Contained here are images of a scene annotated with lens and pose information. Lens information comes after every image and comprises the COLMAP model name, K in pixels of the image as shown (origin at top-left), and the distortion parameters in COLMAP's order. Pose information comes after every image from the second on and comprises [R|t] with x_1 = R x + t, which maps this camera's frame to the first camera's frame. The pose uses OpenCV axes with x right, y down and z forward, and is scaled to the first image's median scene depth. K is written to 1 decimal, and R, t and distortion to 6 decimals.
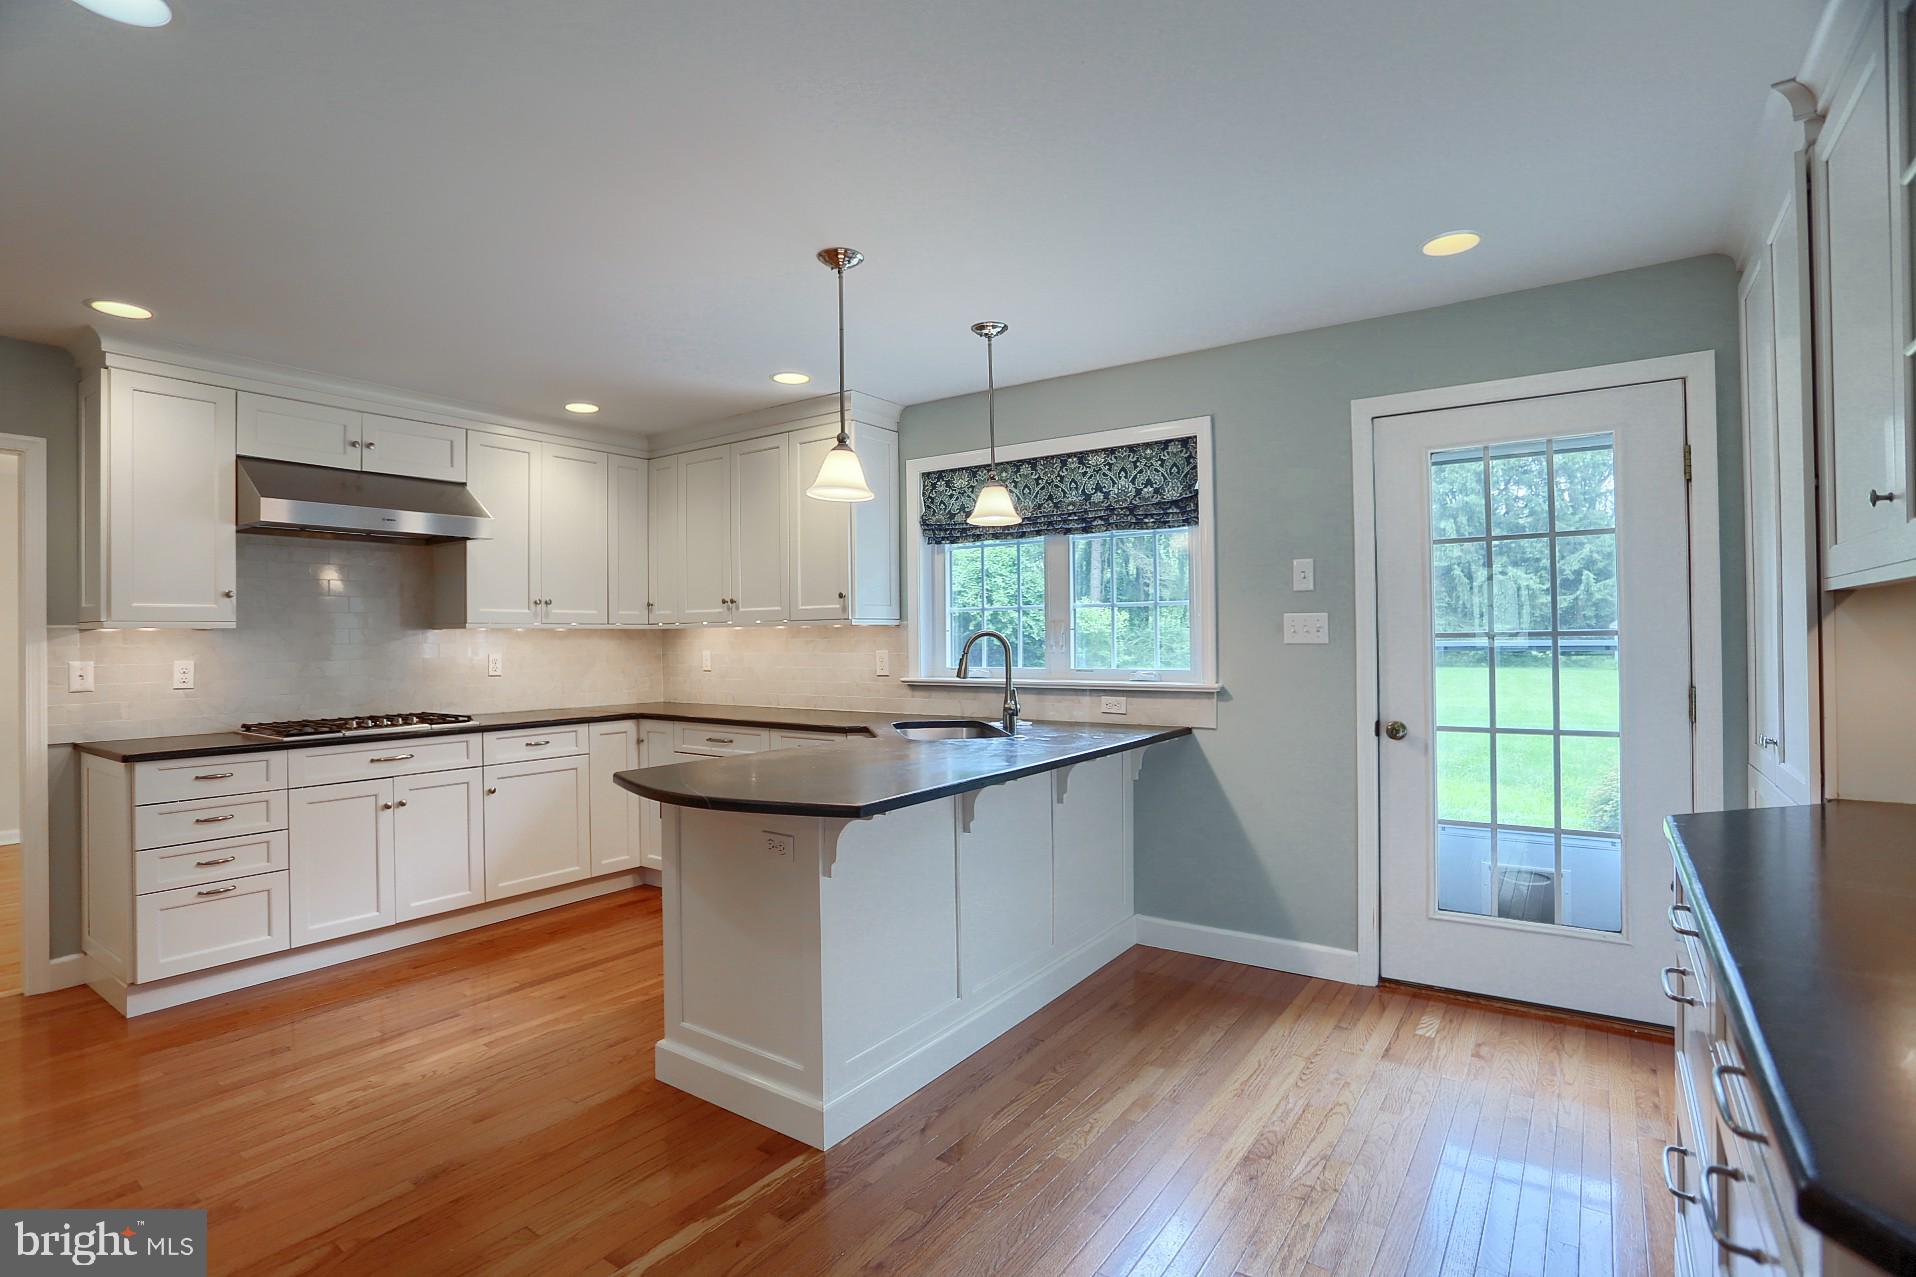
lens RADIAL K [[924.2, 0, 968.8], [0, 924.2, 625.0], [0, 0, 1]] dist [-0.050170, 0.018366]
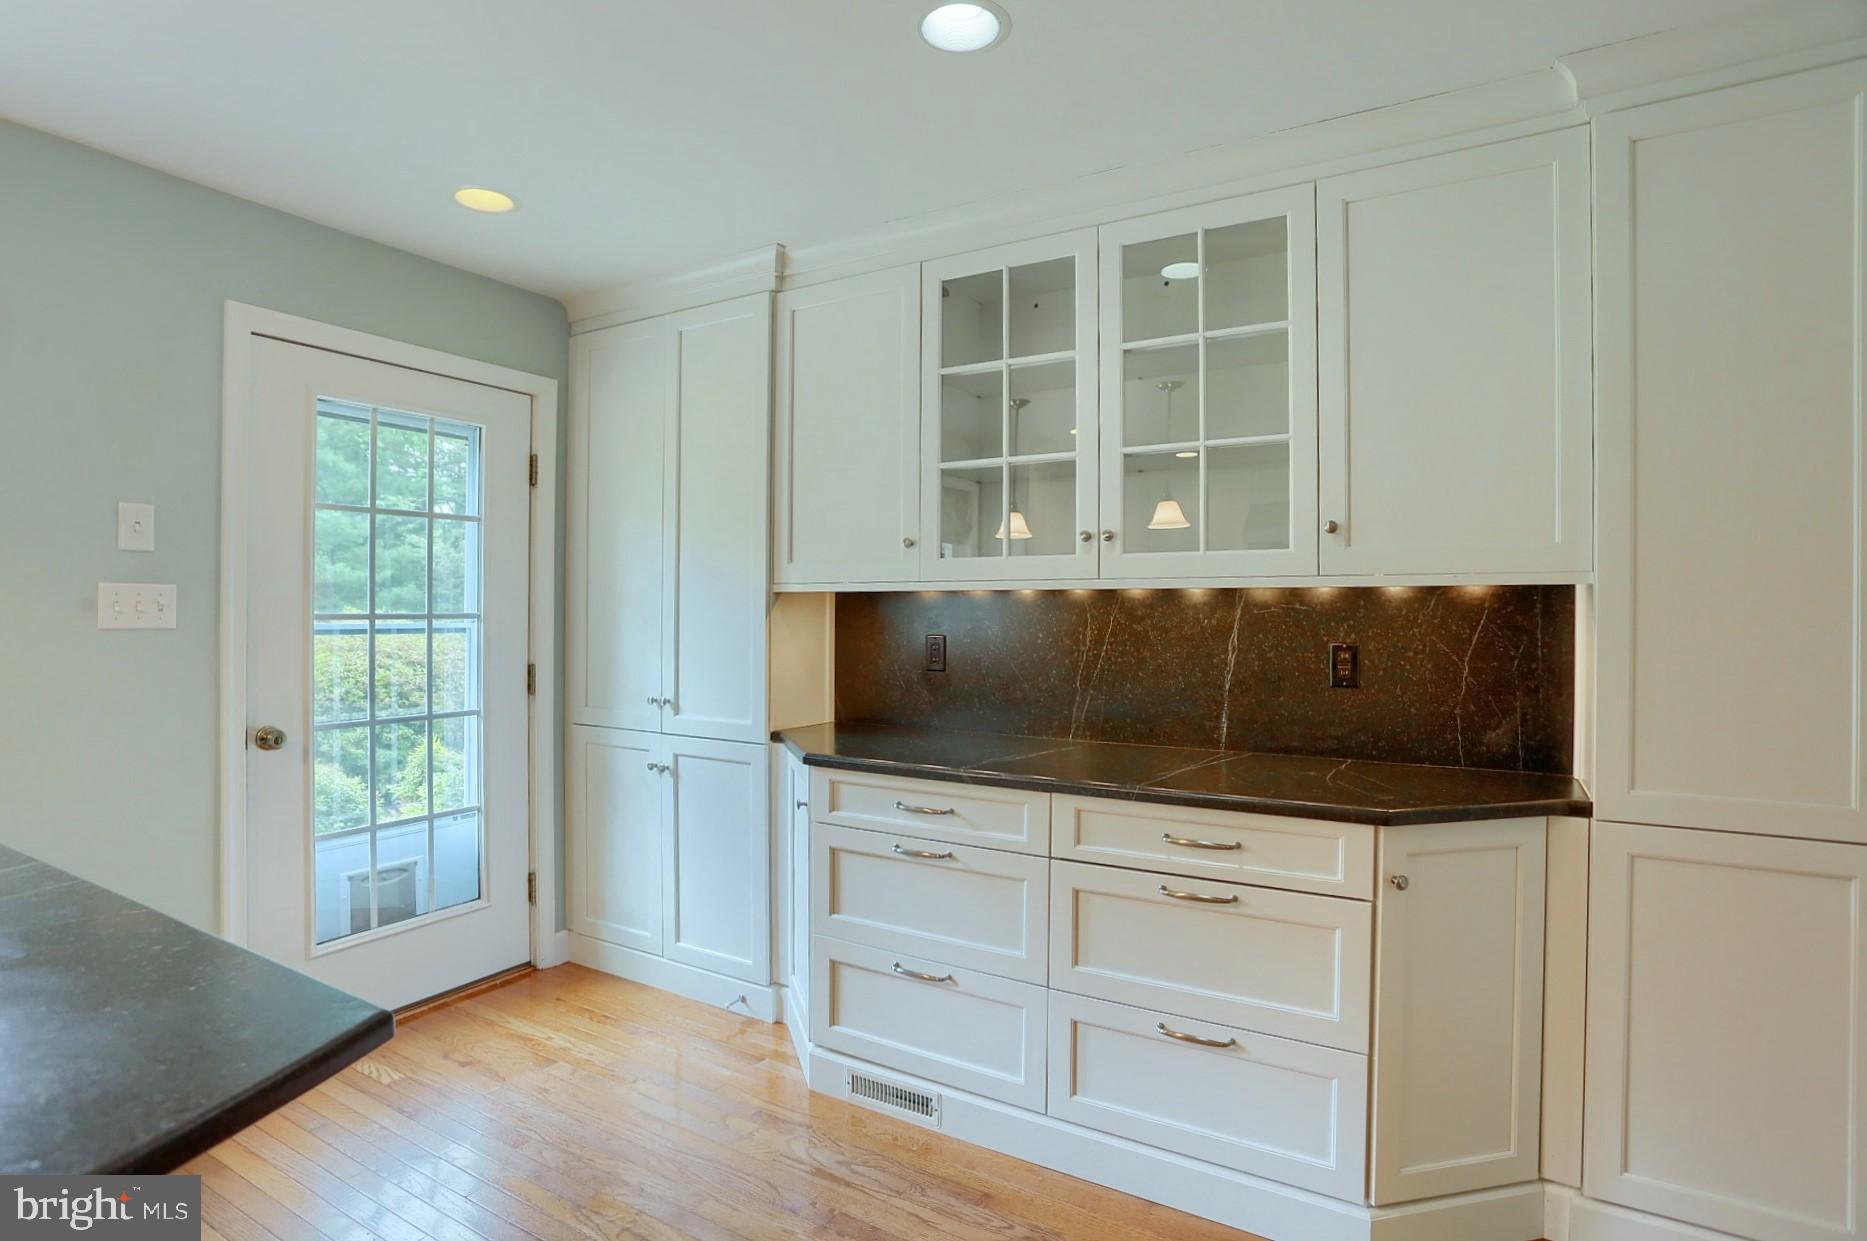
lens RADIAL K [[921.9, 0, 933.5], [0, 921.9, 620.5], [0, 0, 1]] dist [-0.077243, 0.035377]
pose [[-0.055669, 0.003529, 0.998443, -0.290863], [-0.017793, 0.999831, -0.004526, 0.006121], [-0.998291, -0.018018, -0.055597, 0.416271]]
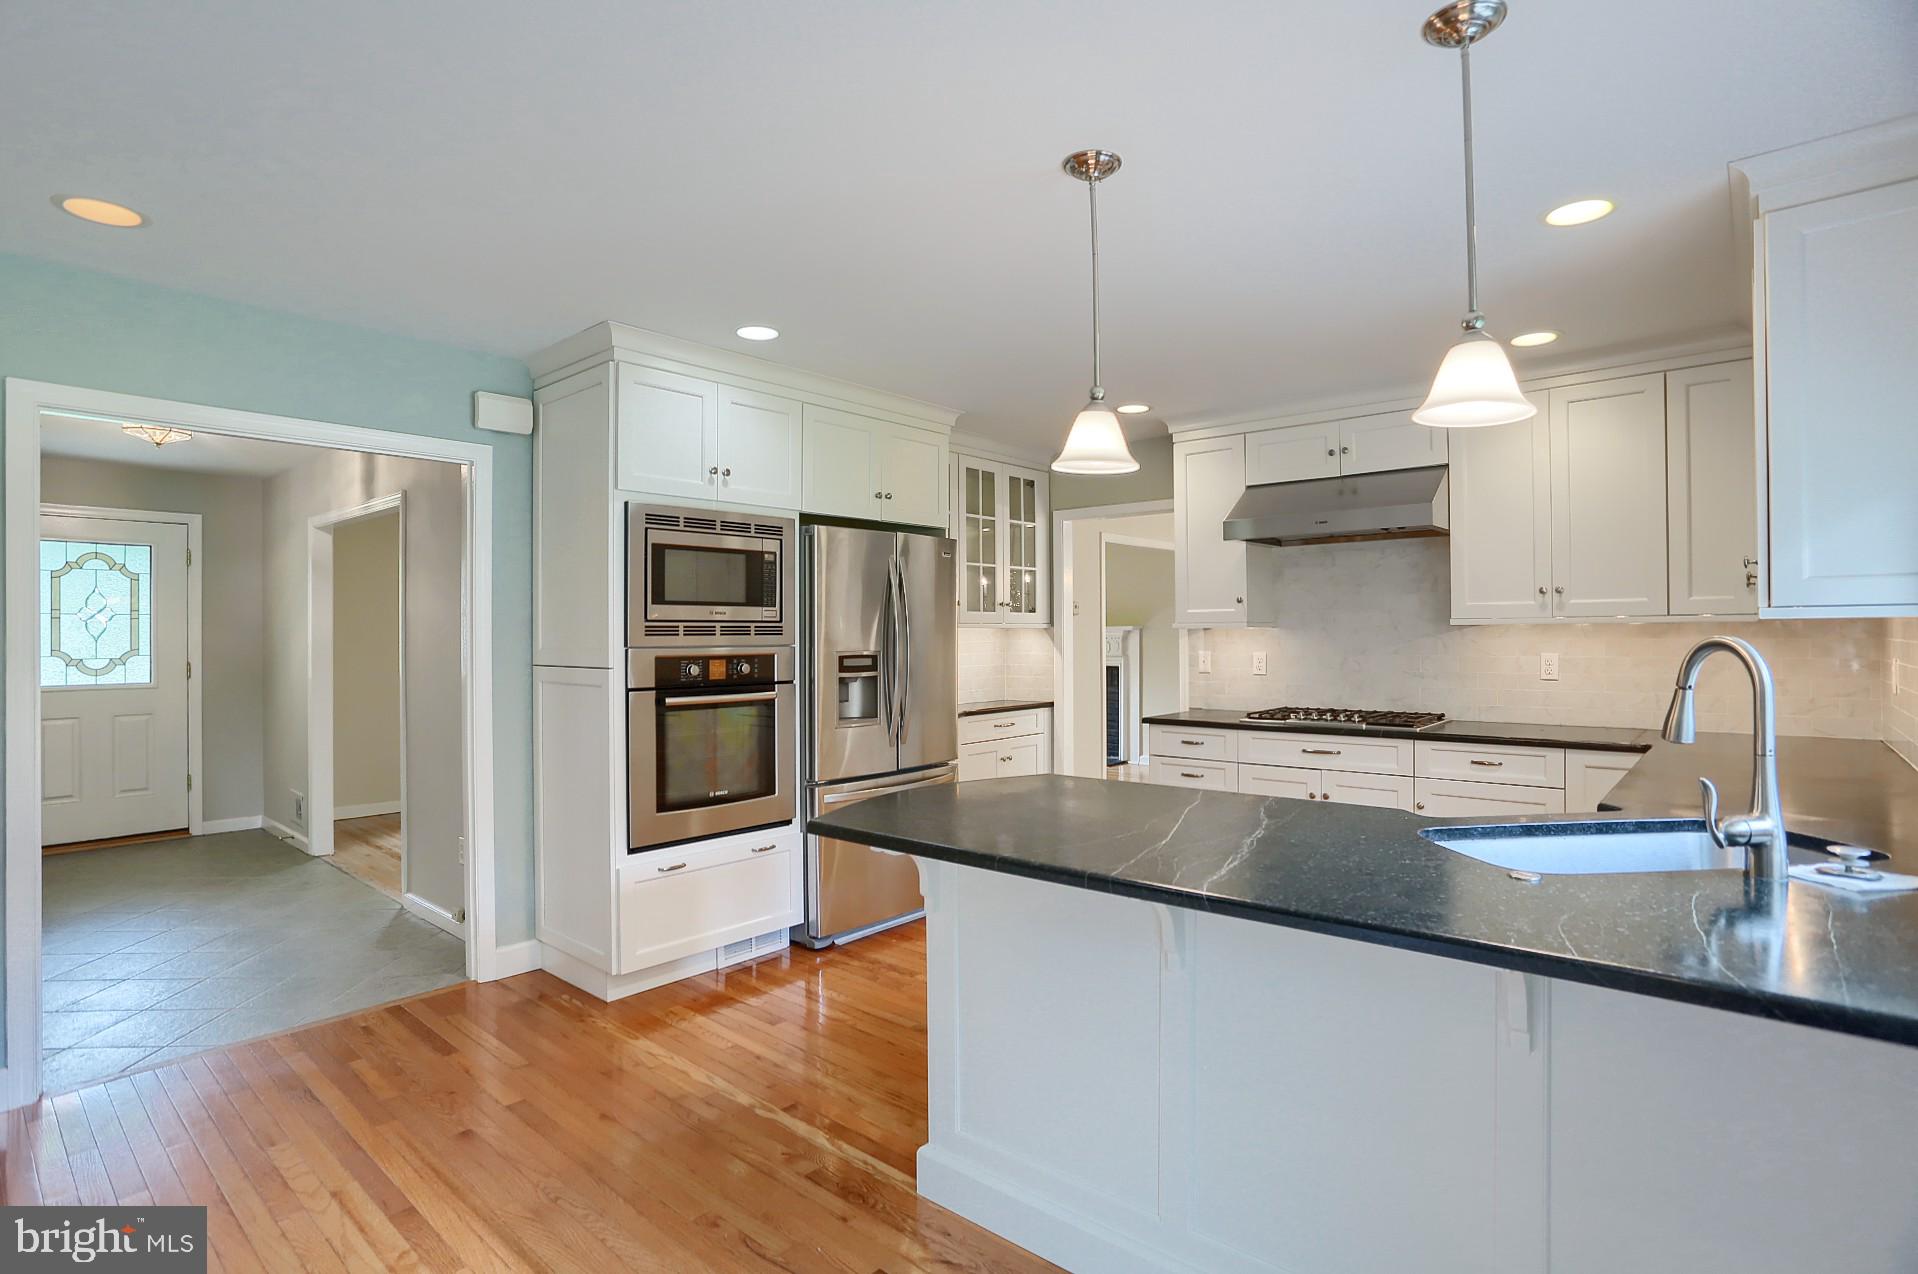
lens RADIAL K [[947.1, 0, 959.0], [0, 947.1, 637.0], [0, 0, 1]] dist [-0.077243, 0.035377]
pose [[-0.106223, 0.014878, -0.994231, 0.471884], [0.021501, 0.999689, 0.012663, -0.007501], [0.994110, -0.020032, -0.106510, 0.693596]]
